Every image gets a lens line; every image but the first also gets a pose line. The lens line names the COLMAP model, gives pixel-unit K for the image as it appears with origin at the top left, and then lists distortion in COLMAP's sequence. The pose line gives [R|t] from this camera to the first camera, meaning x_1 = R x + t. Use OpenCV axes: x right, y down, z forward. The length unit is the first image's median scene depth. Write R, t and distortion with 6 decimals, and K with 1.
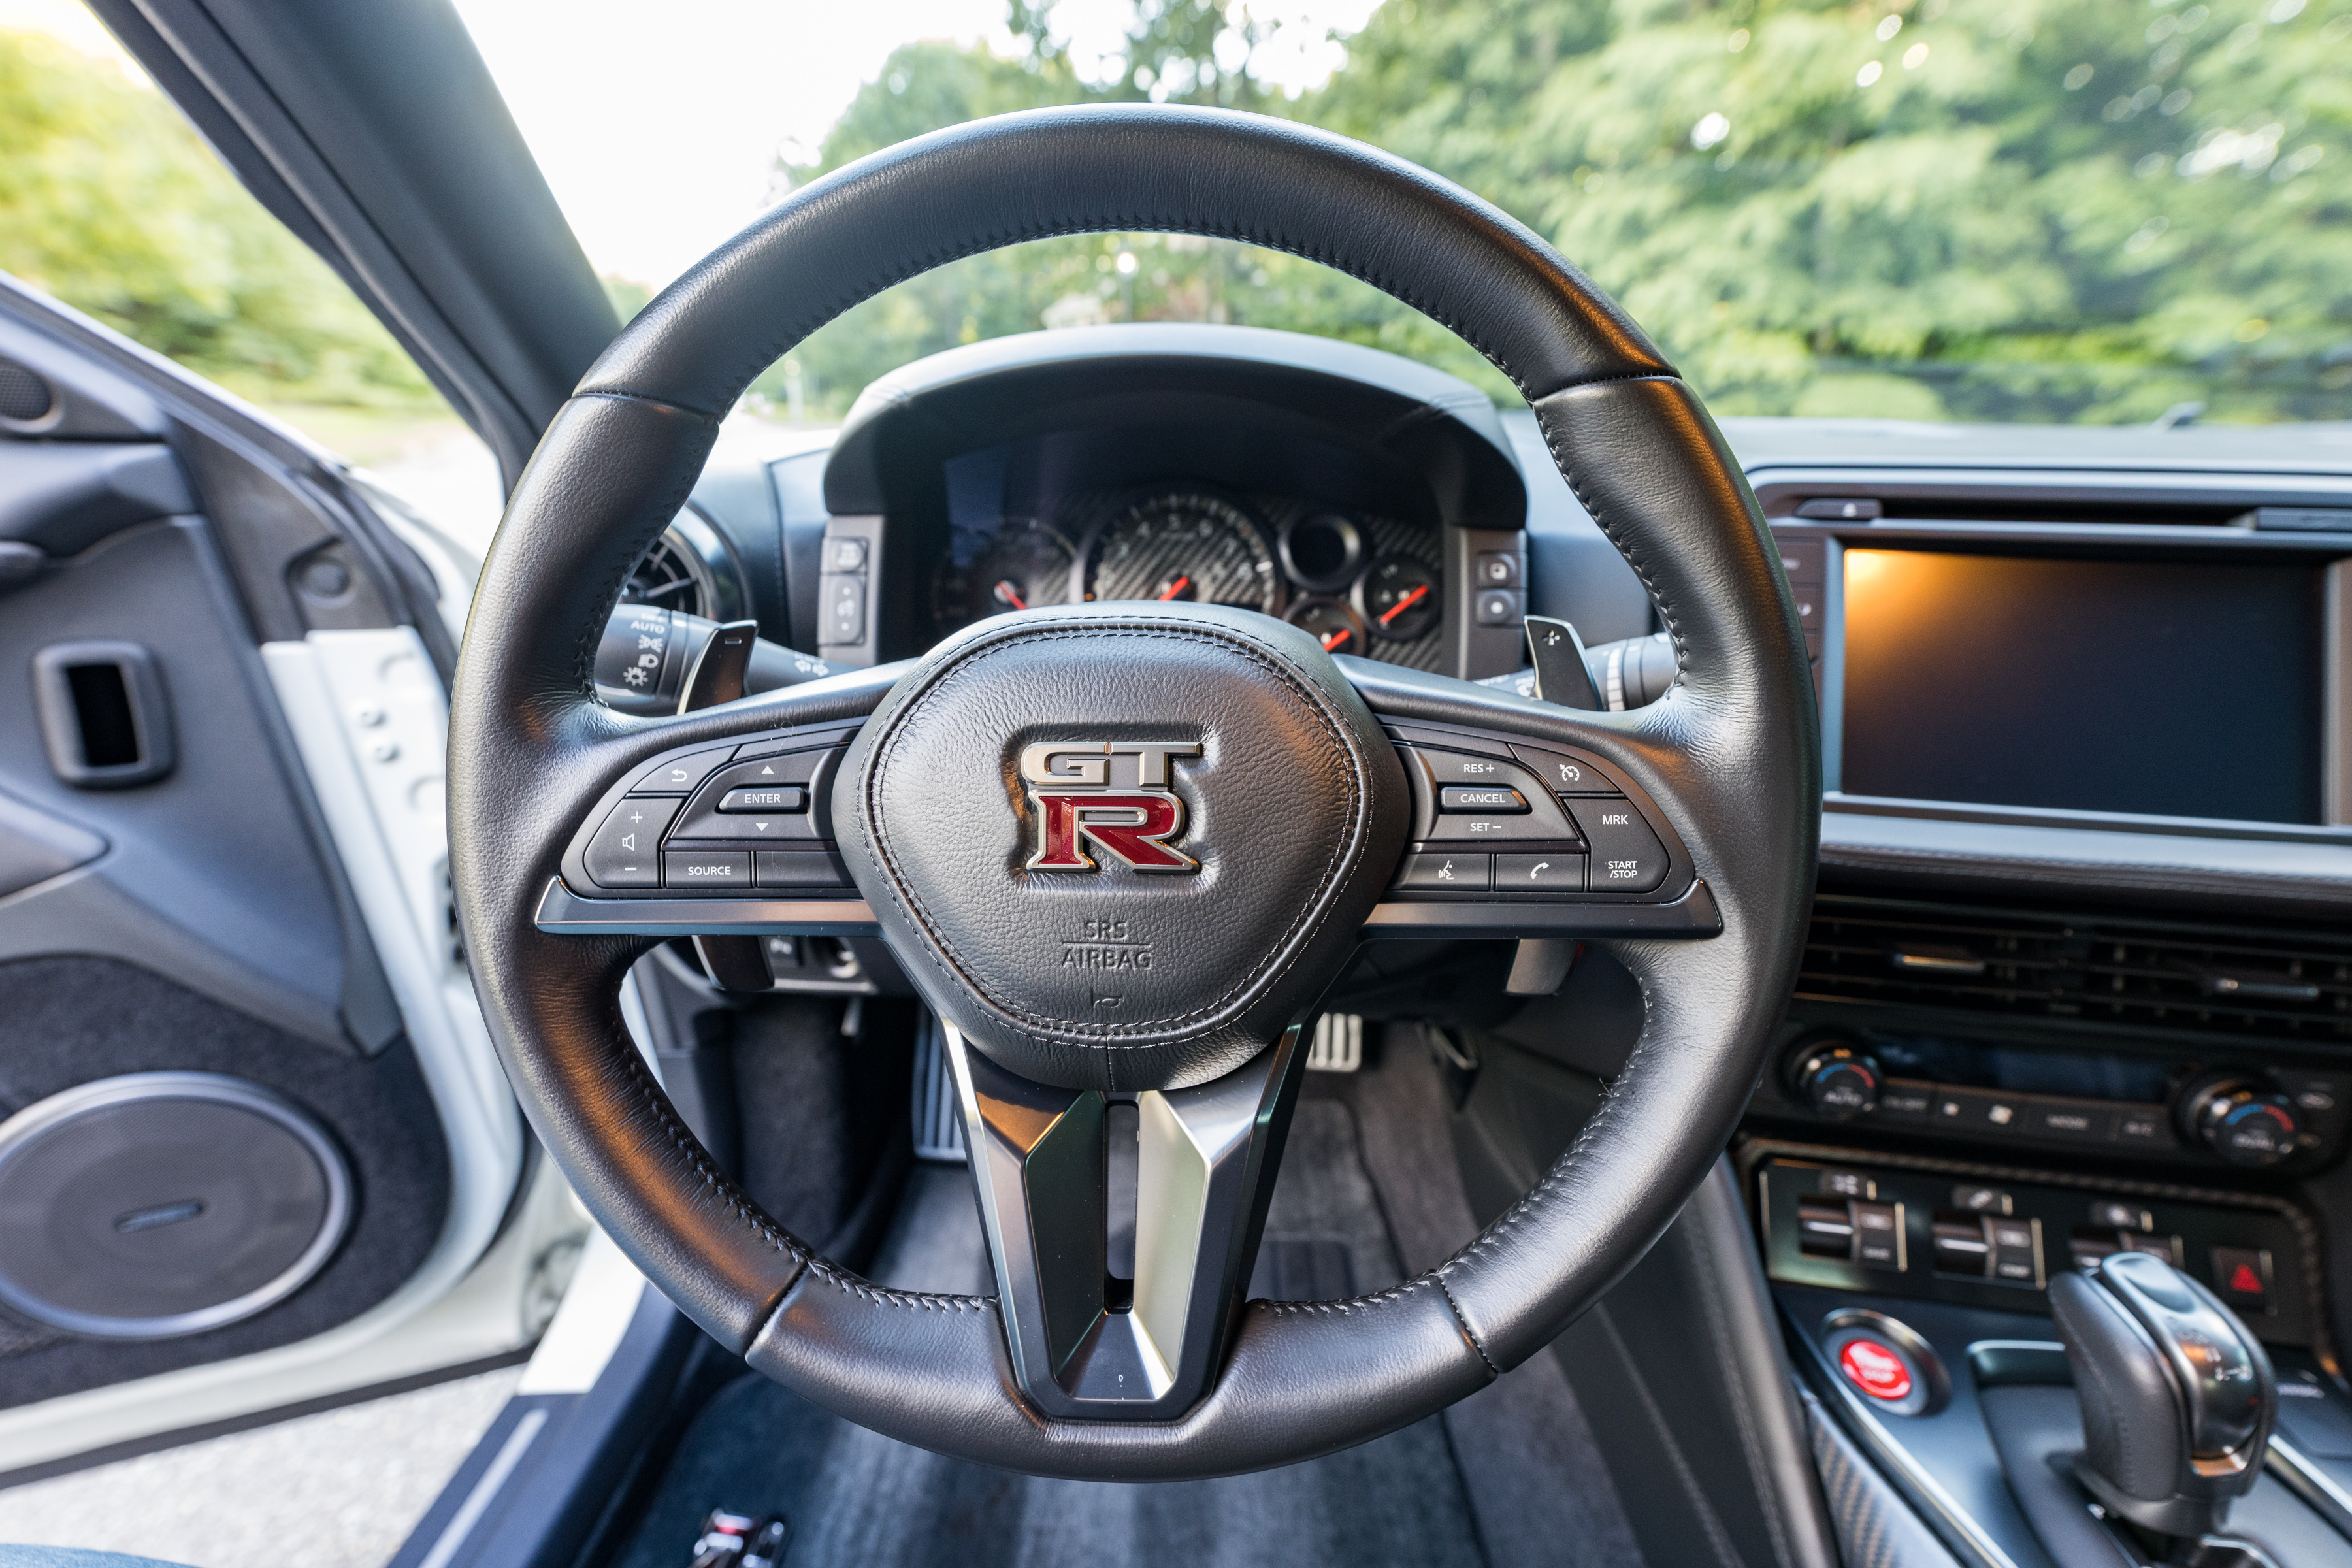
lens RADIAL K [[1082.5, 0, 1178.5], [0, 1082.5, 808.7], [0, 0, 1]] dist [0.020153, -0.016055]
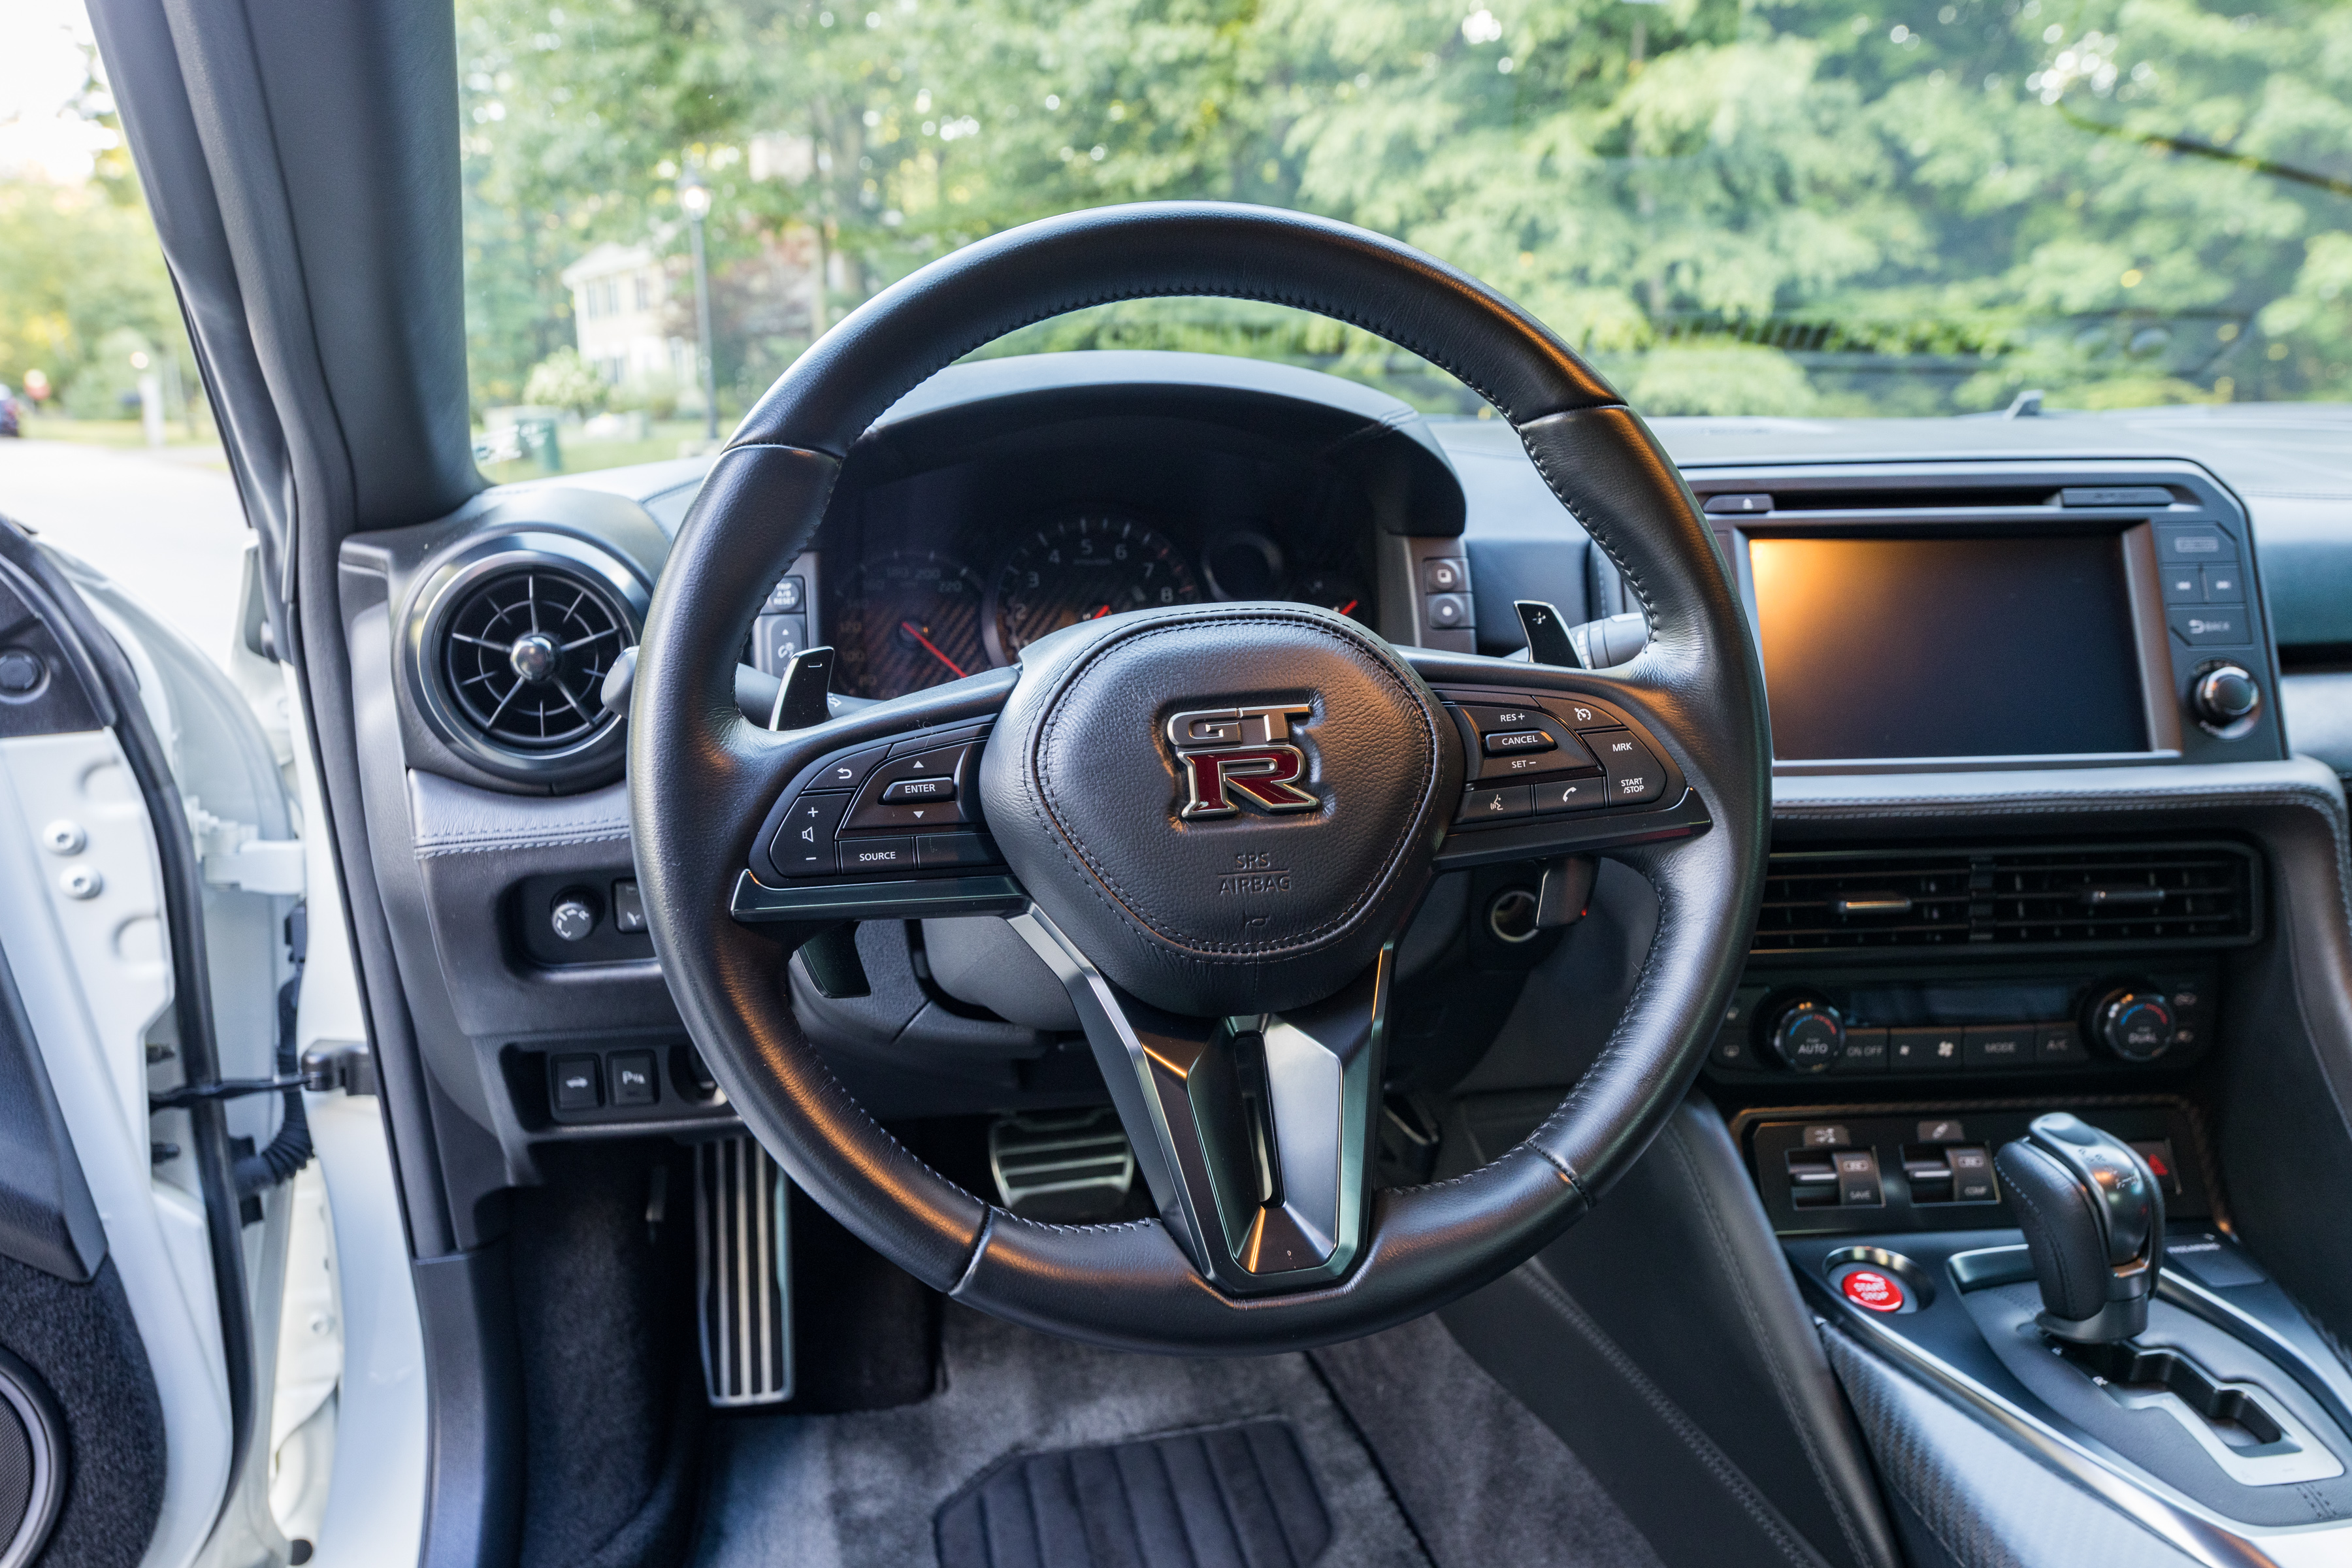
lens RADIAL K [[1644.9, 0, 1173.9], [0, 1644.9, 839.2], [0, 0, 1]] dist [0.061096, -0.166080]
pose [[0.973882, -0.082507, 0.211535, -0.316813], [0.101776, 0.991433, -0.081865, 0.134586], [-0.202969, 0.101256, 0.973936, -0.458380]]
